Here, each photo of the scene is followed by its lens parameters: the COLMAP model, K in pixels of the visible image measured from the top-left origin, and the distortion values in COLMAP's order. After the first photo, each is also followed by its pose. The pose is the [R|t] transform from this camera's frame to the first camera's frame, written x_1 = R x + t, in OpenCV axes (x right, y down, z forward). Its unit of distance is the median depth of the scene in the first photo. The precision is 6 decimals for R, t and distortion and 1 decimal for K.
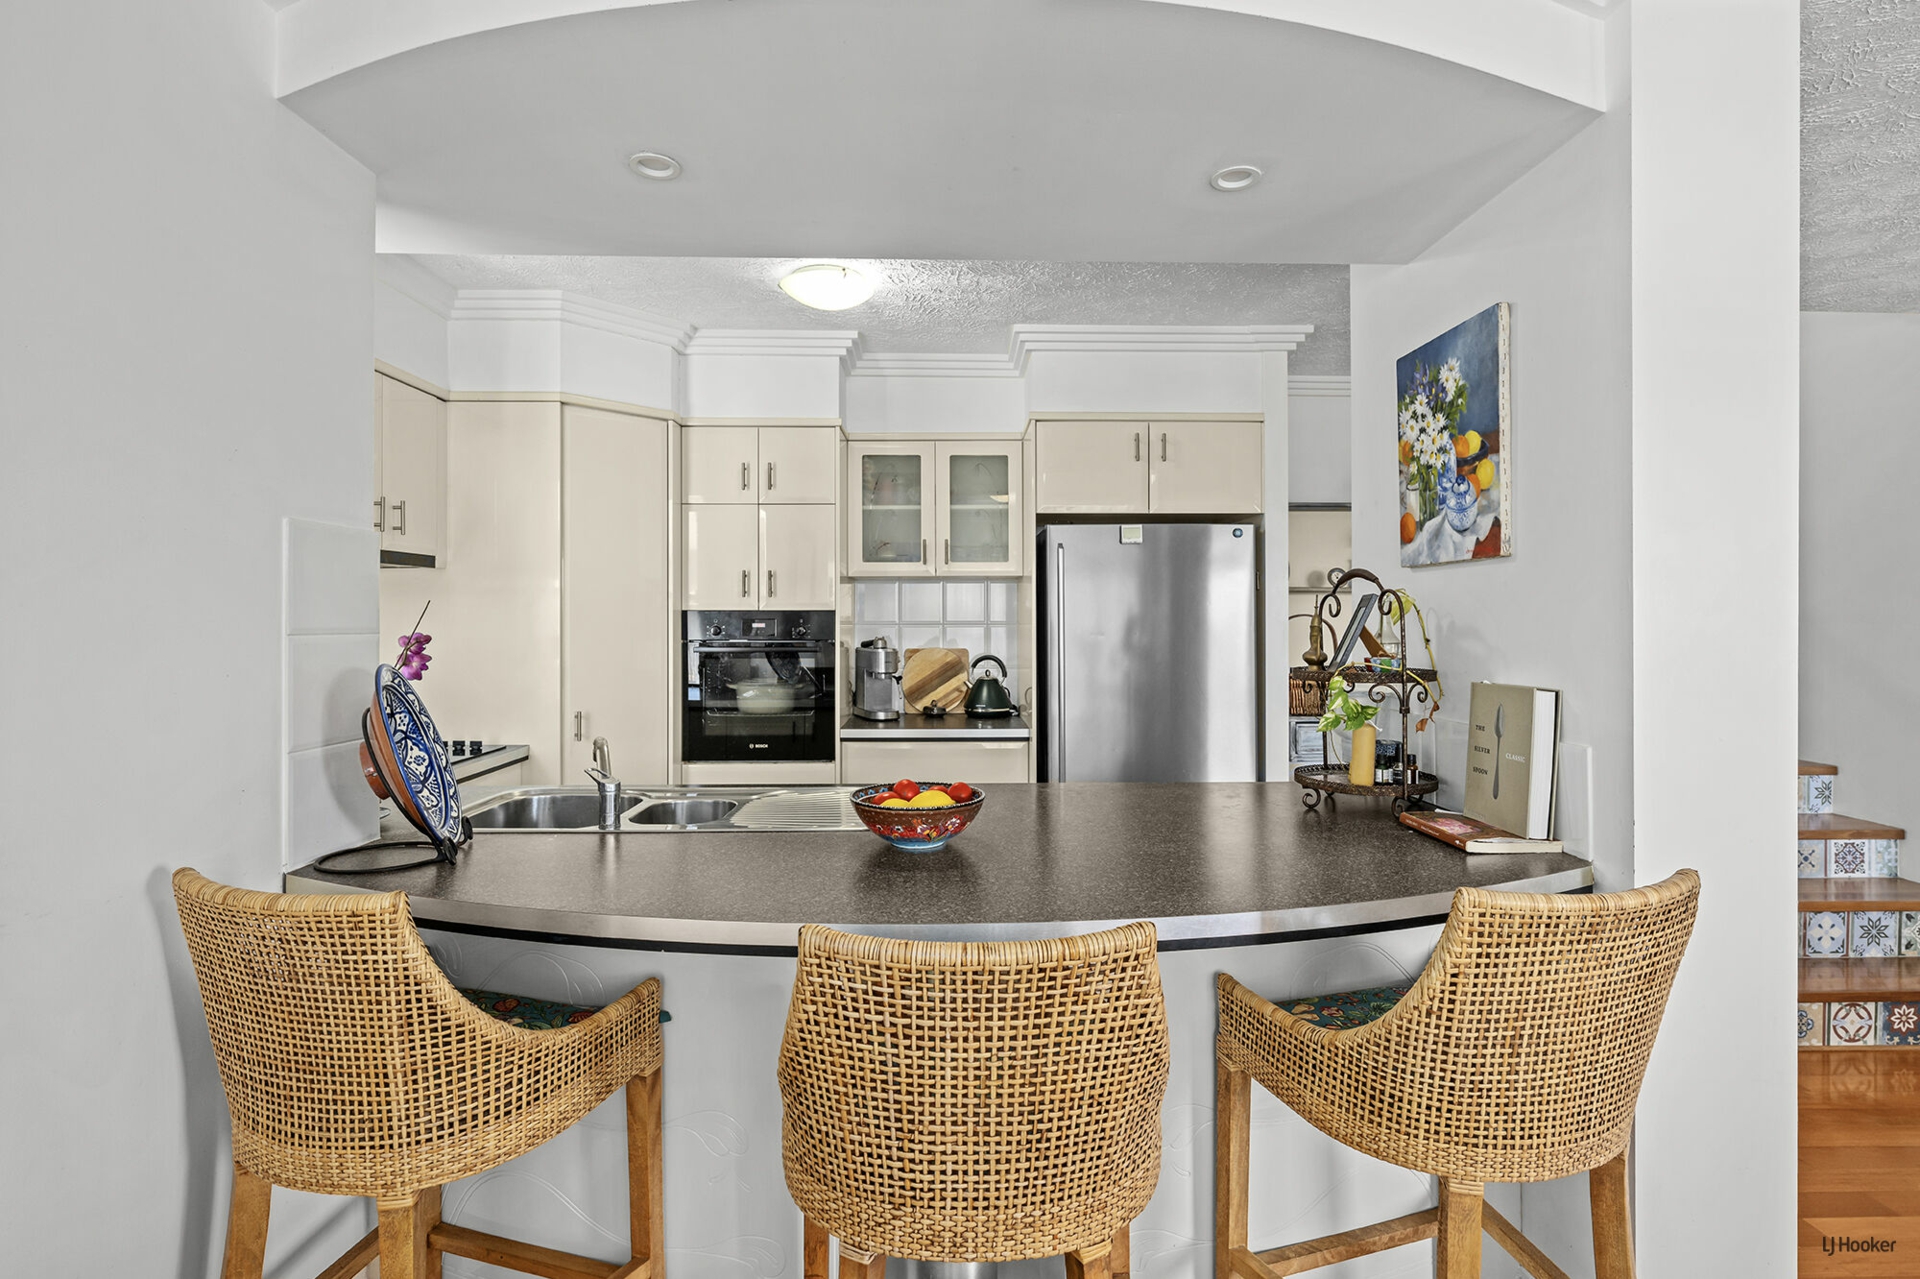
lens RADIAL K [[942.1, 0, 958.0], [0, 942.1, 612.2], [0, 0, 1]] dist [0.001261, 0.000181]
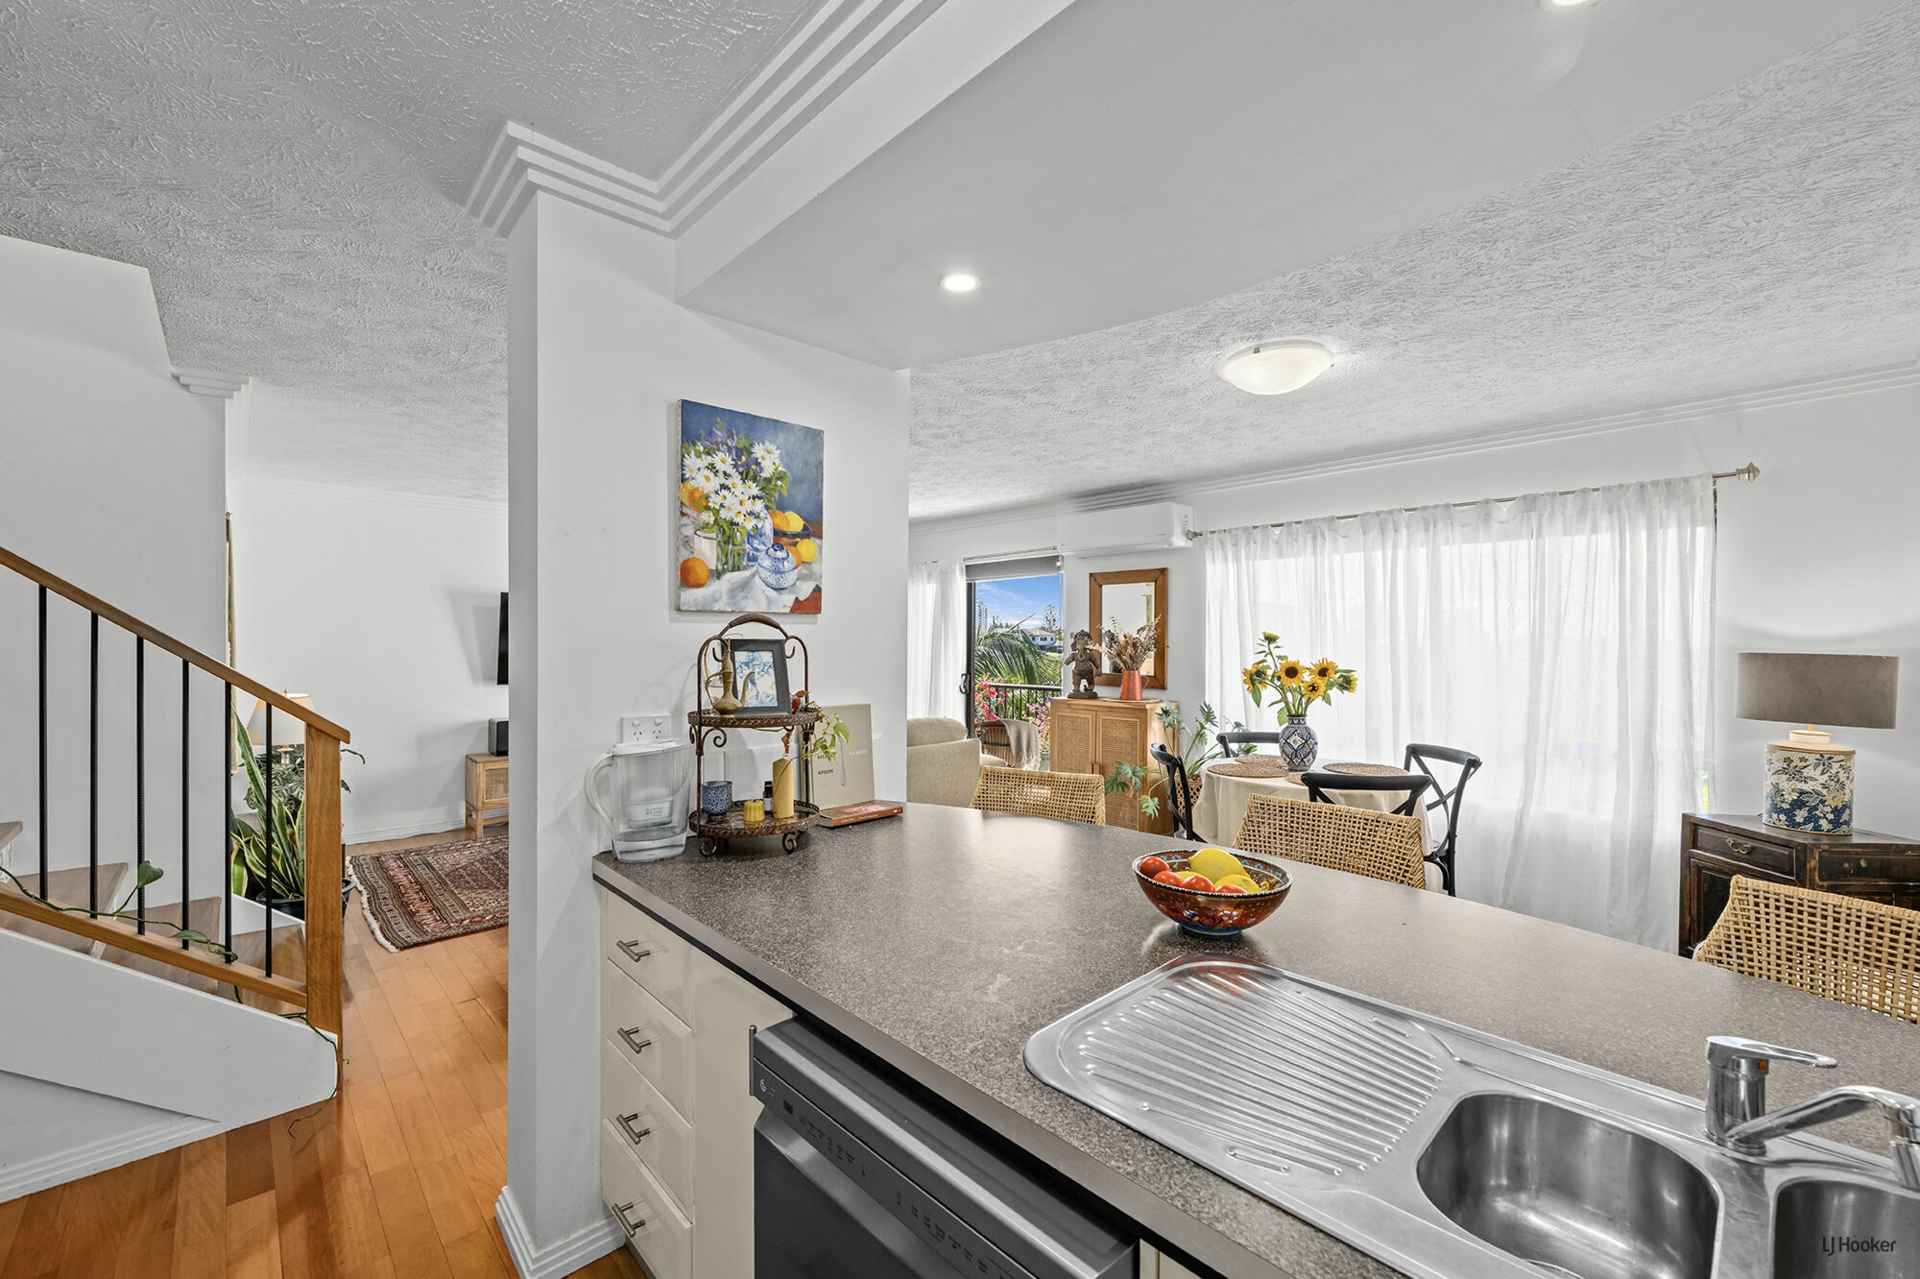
lens RADIAL K [[787.6, 0, 931.8], [0, 787.6, 646.8], [0, 0, 1]] dist [0.000745, 0.000043]
pose [[-0.654571, -0.003805, 0.755991, -0.365074], [-0.005652, 0.999984, 0.000139, -0.012104], [-0.755979, -0.004182, -0.654582, 1.491840]]
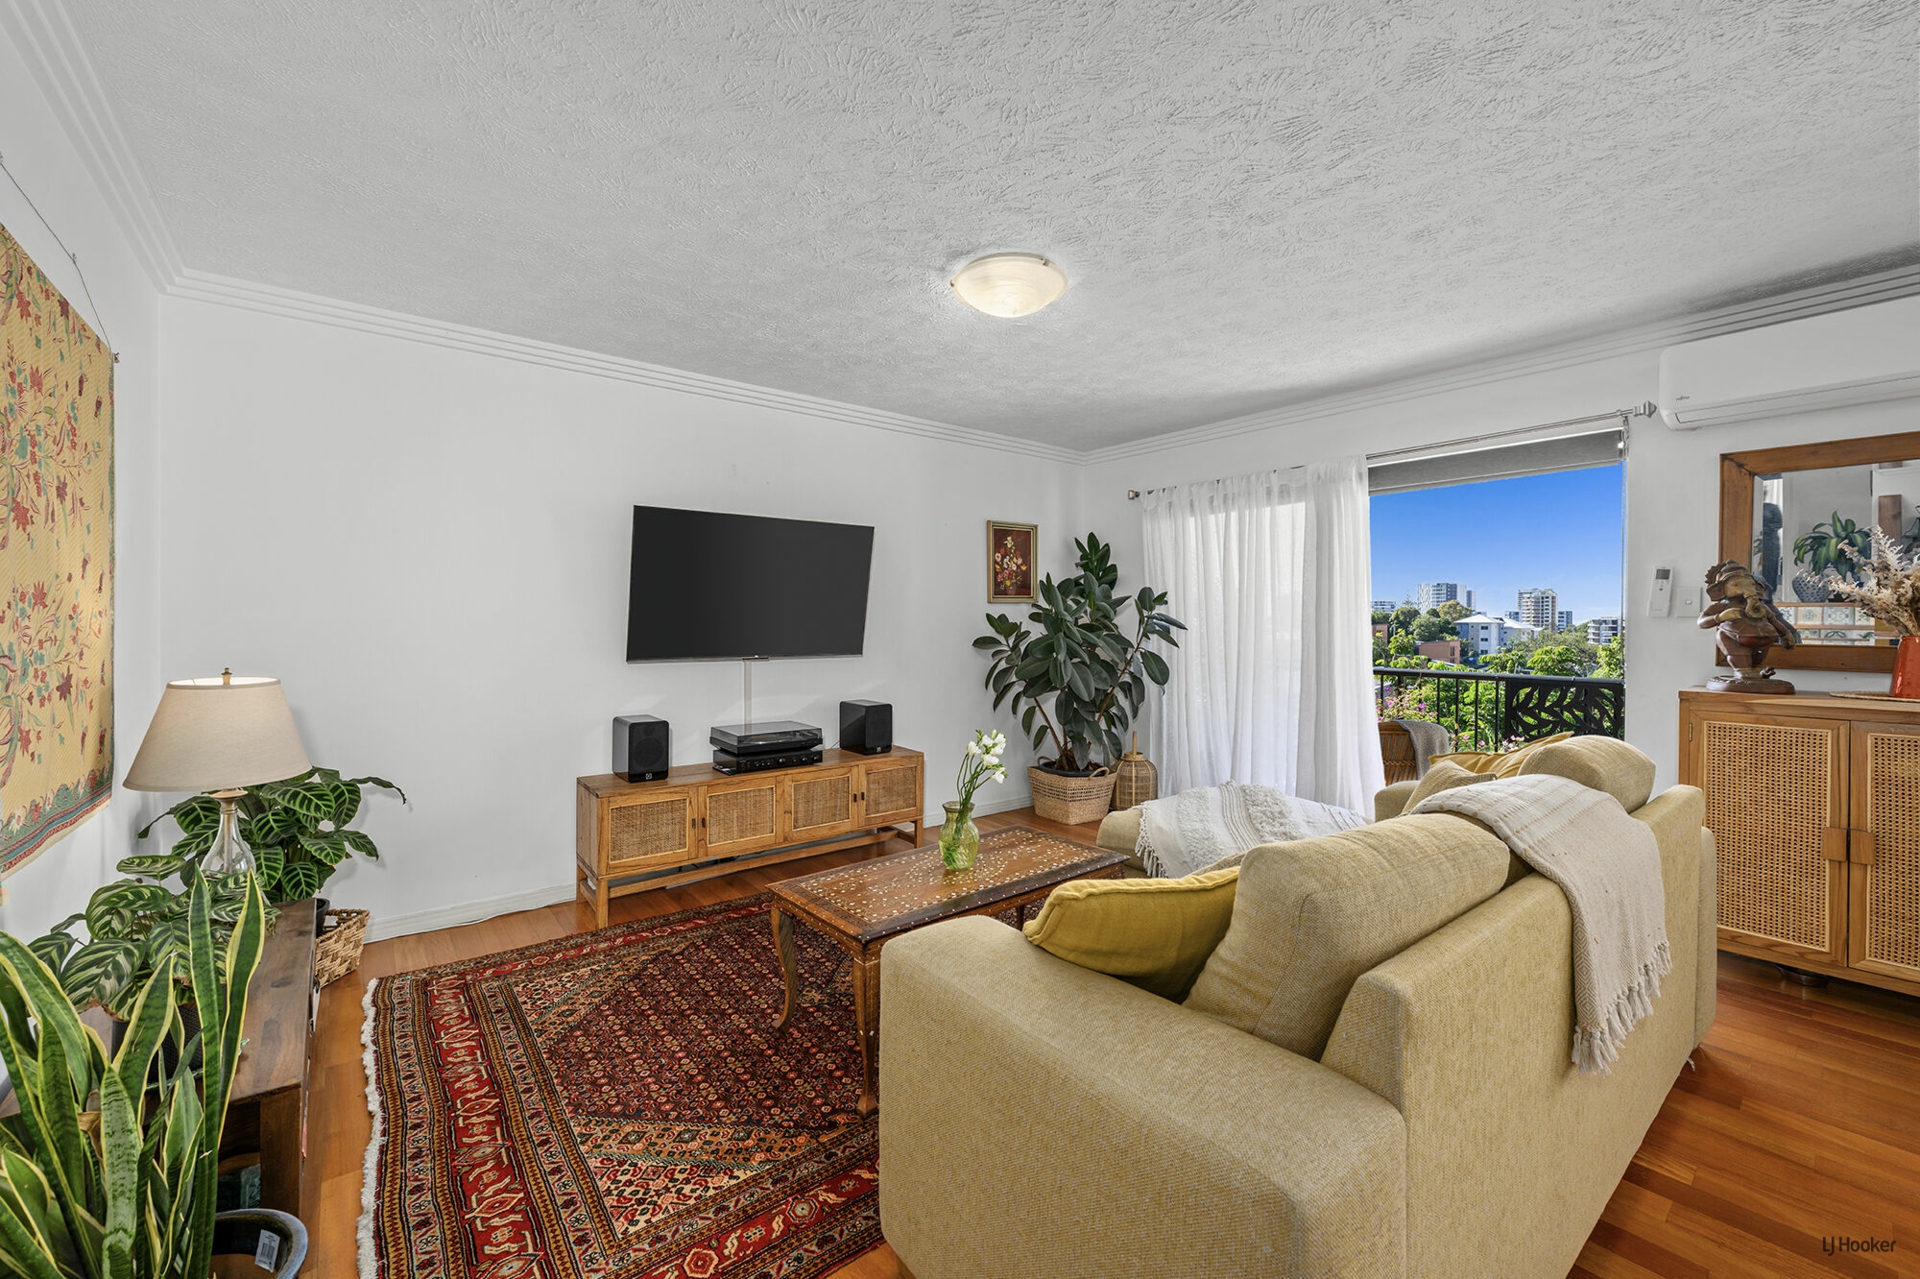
lens RADIAL K [[759.0, 0, 949.0], [0, 759.0, 628.0], [0, 0, 1]] dist [0.002072, -0.000024]
pose [[-0.613841, -0.004840, 0.789415, 1.094985], [-0.006314, 0.999979, 0.001221, 0.056119], [-0.789405, -0.004235, -0.613858, 1.275871]]
